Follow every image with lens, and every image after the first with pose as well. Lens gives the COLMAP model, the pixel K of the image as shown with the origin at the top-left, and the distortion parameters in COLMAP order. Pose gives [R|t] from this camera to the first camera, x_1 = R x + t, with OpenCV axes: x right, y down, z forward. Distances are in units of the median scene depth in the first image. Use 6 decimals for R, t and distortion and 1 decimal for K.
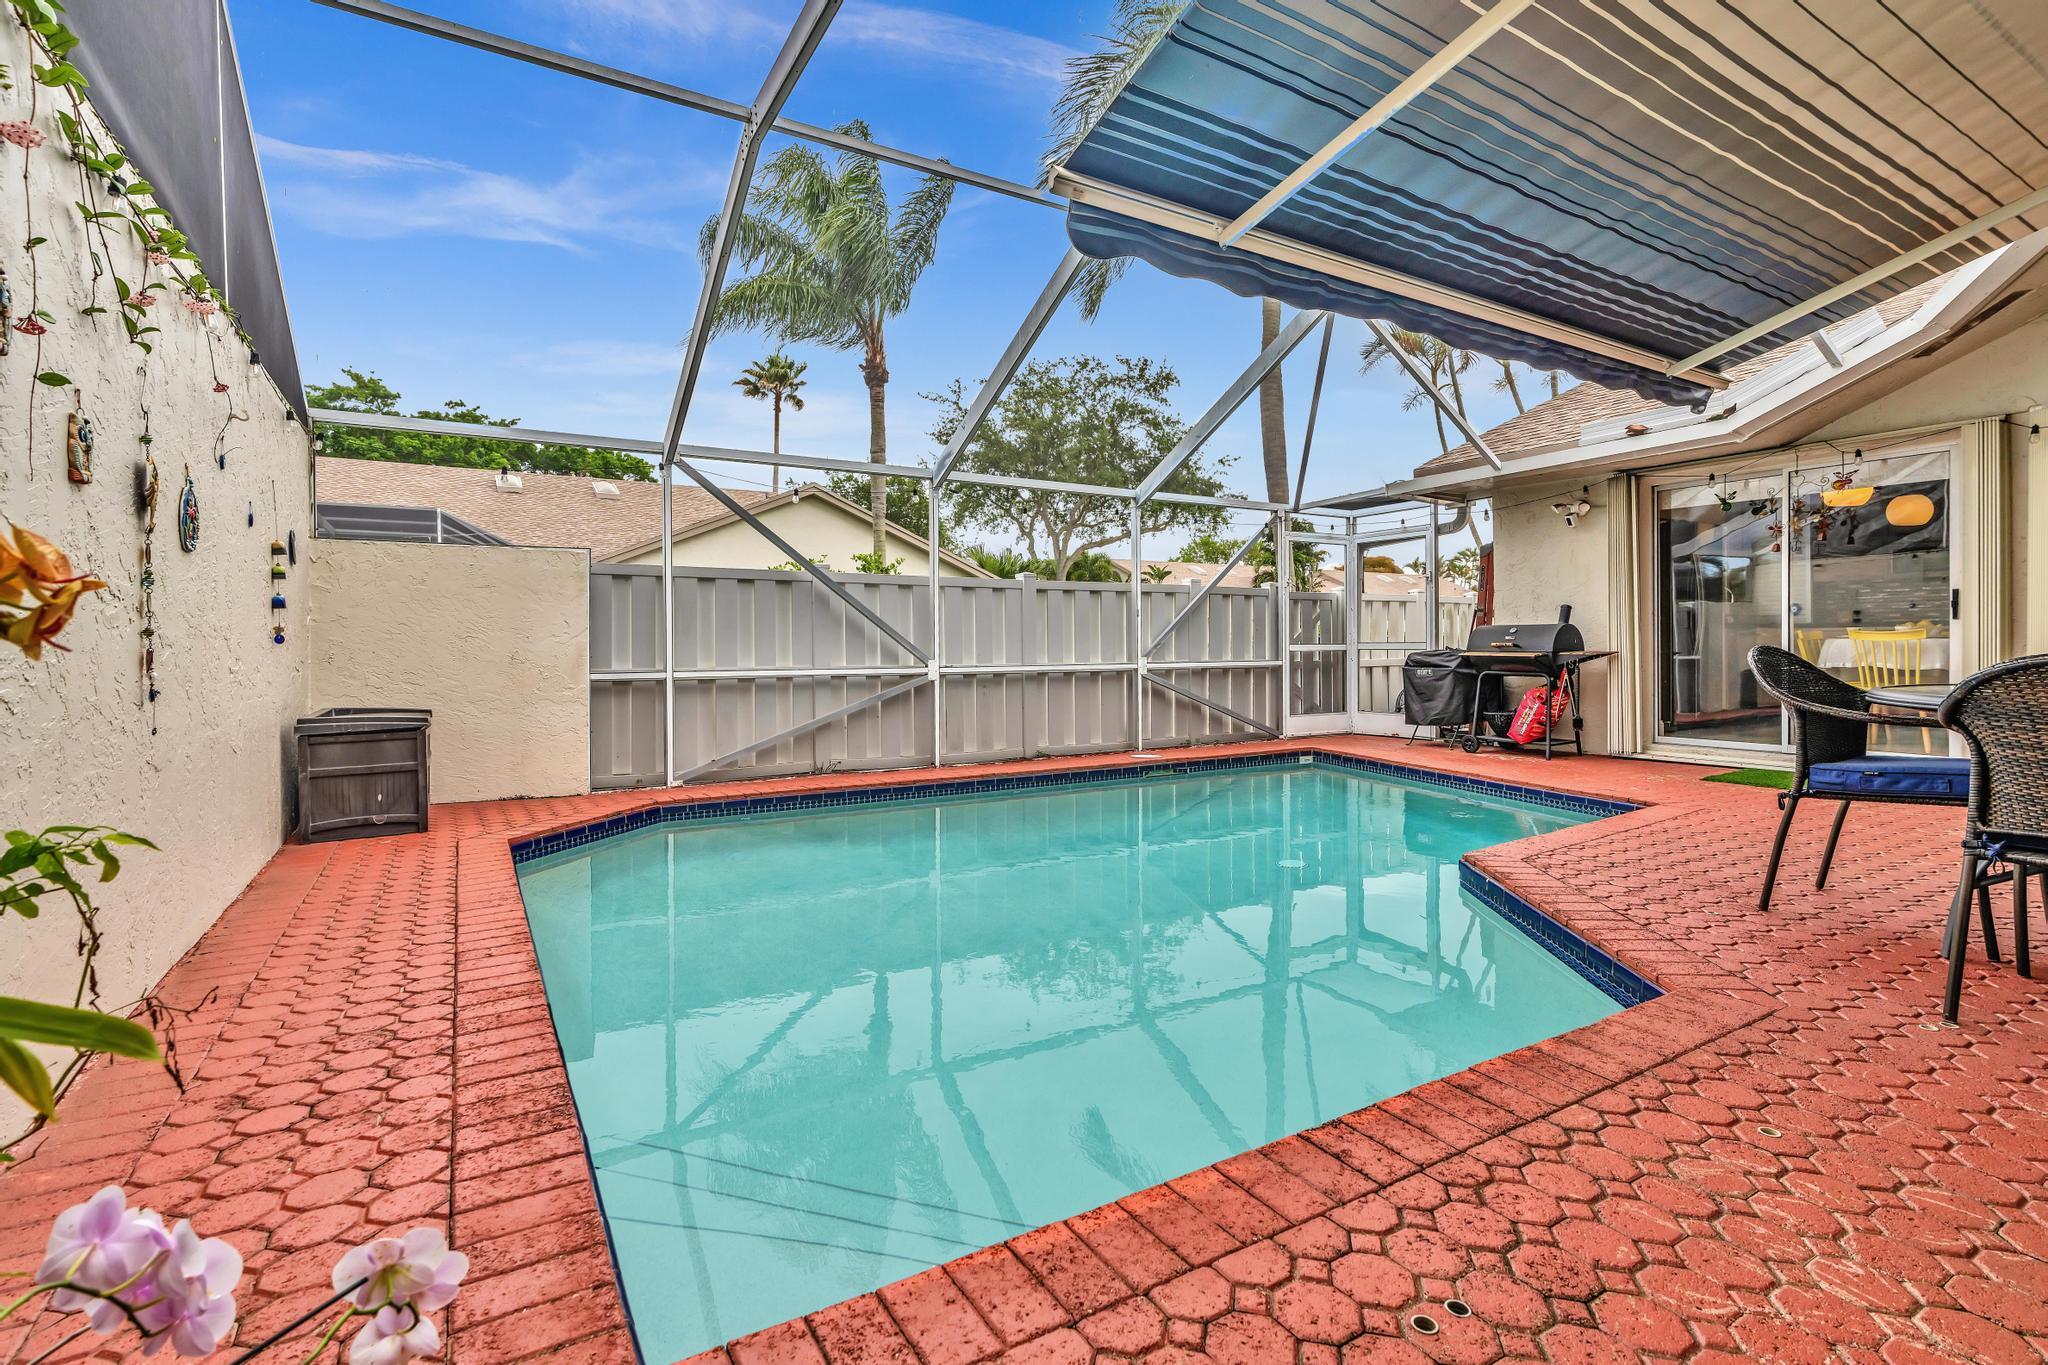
lens RADIAL K [[950.9, 0, 1020.1], [0, 950.9, 671.6], [0, 0, 1]] dist [0.000326, 0.000535]
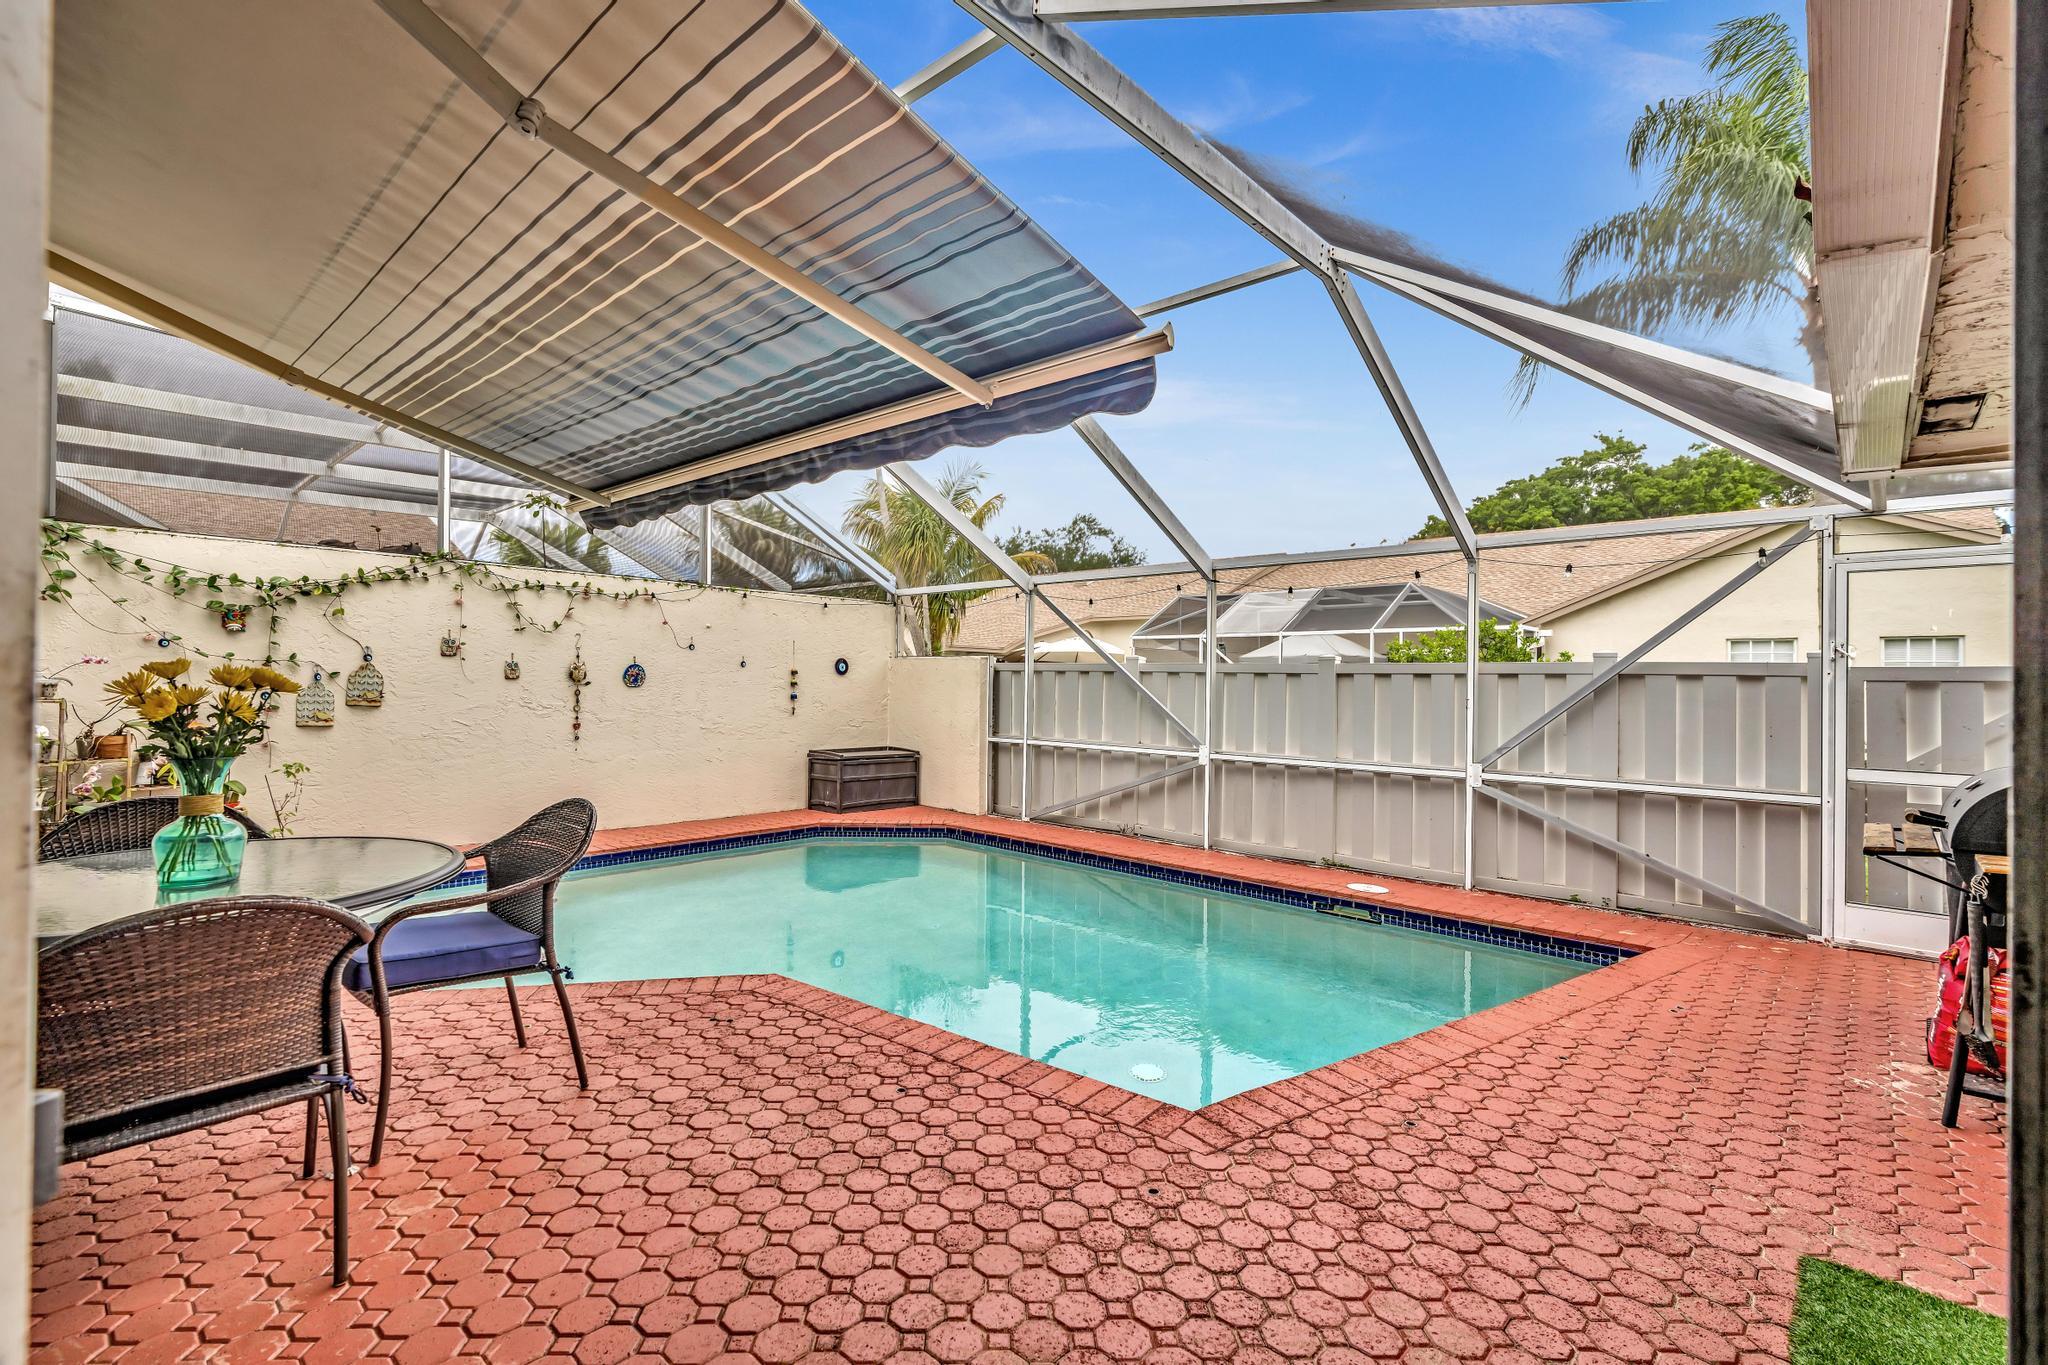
lens RADIAL K [[923.7, 0, 1023.3], [0, 923.7, 670.8], [0, 0, 1]] dist [-0.001863, -0.000049]
pose [[0.282744, 0.010358, -0.959139, 0.901462], [-0.029336, 0.999567, 0.002147, -0.098409], [0.958747, 0.027531, 0.282926, 0.589084]]
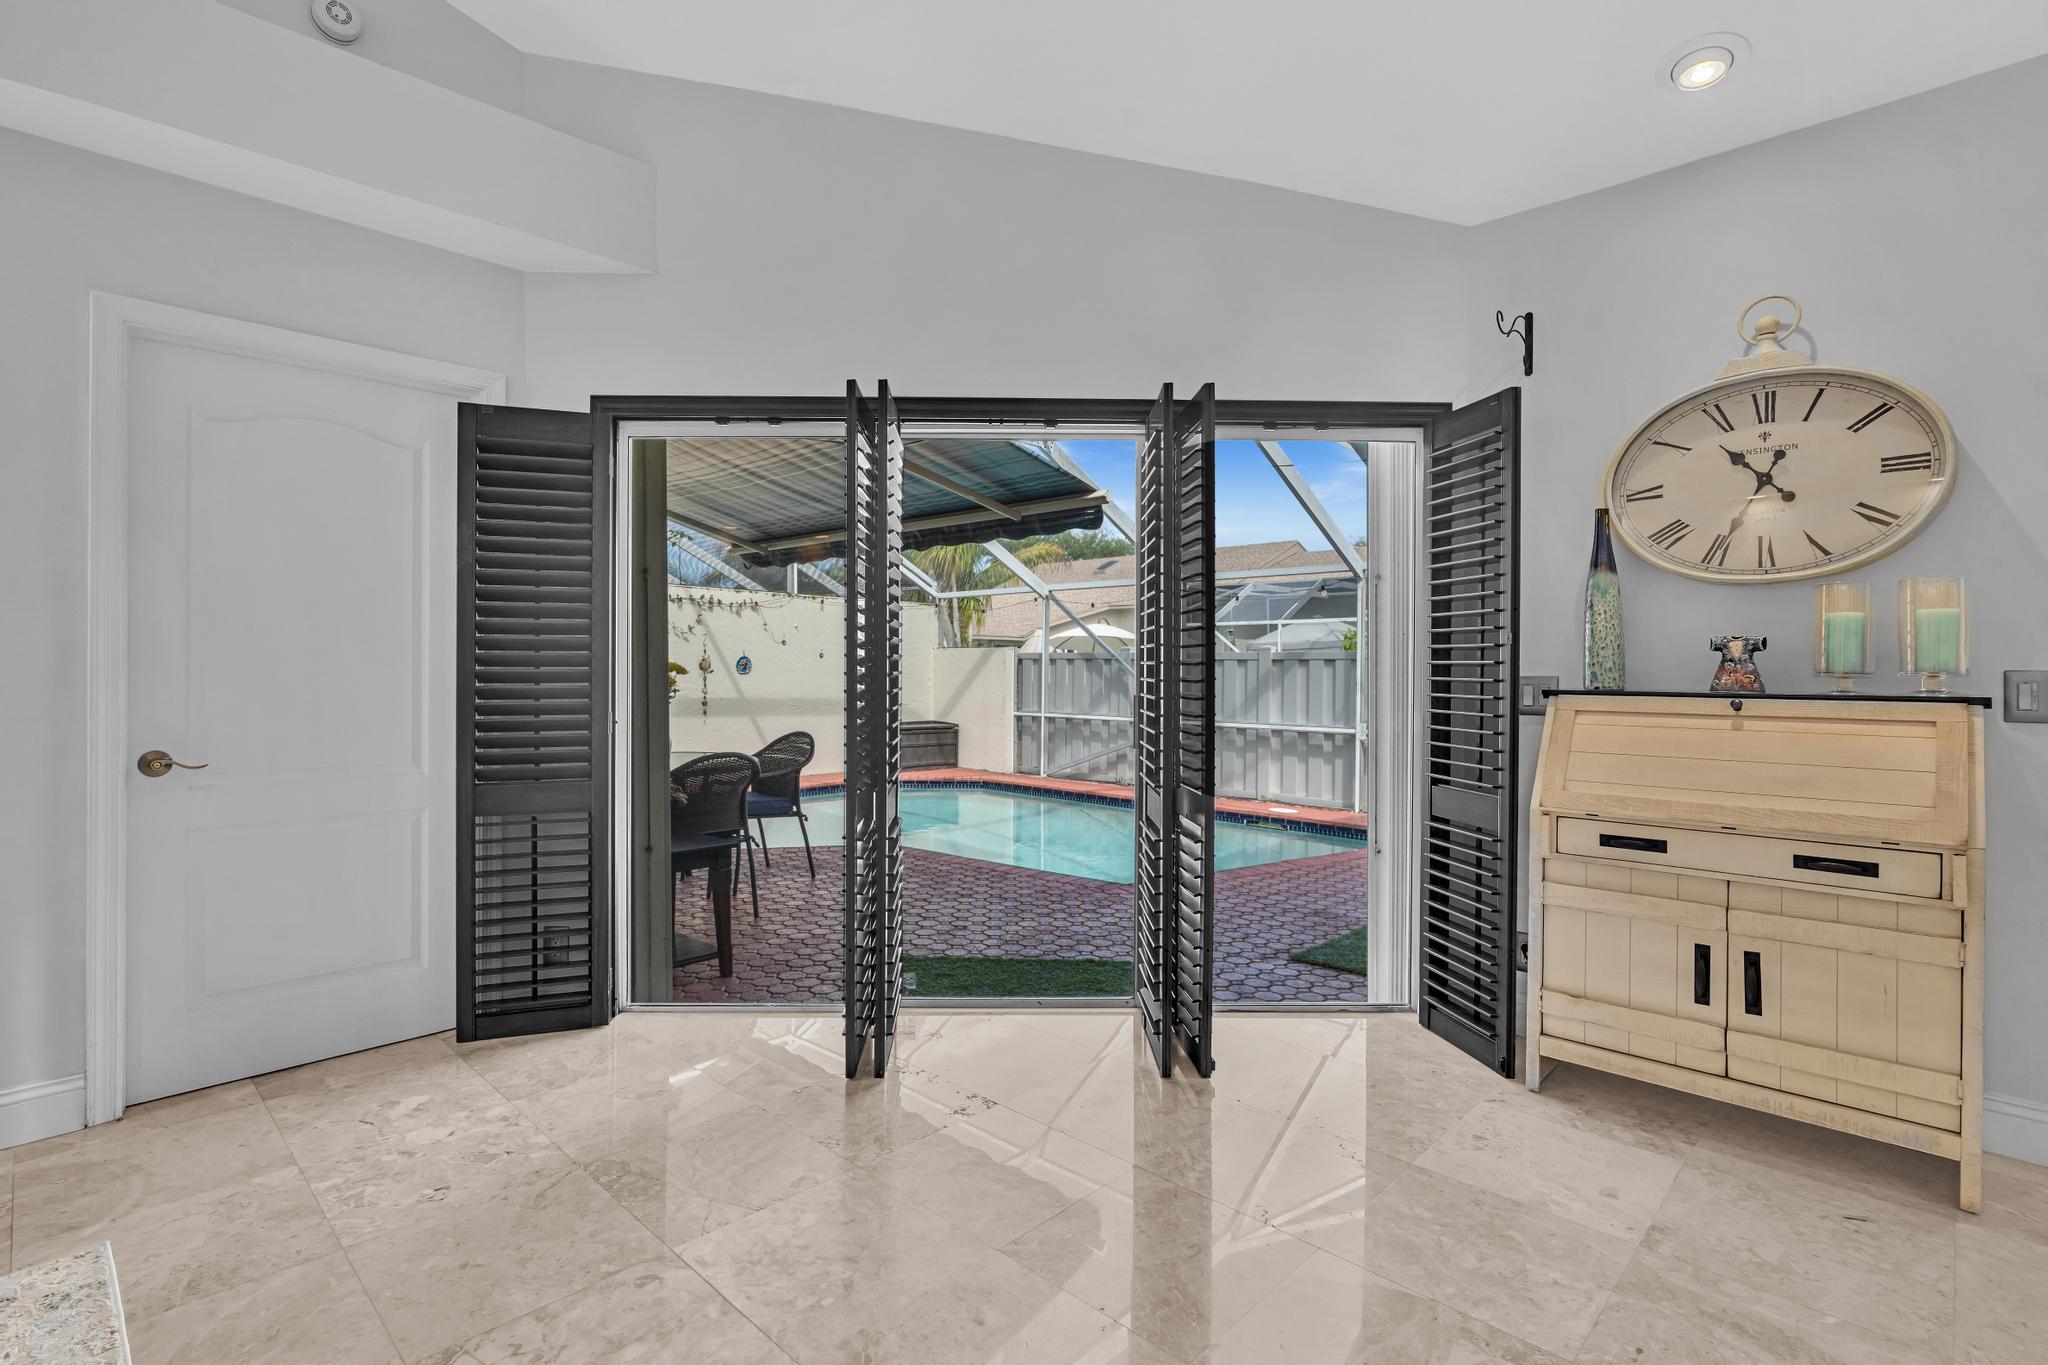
lens RADIAL K [[975.5, 0, 1017.7], [0, 975.5, 671.1], [0, 0, 1]] dist [-0.004480, -0.000306]
pose [[0.257899, 0.021384, -0.965935, 1.332322], [-0.021280, 0.999638, 0.016449, -0.101932], [0.965938, 0.016313, 0.258261, 0.466631]]
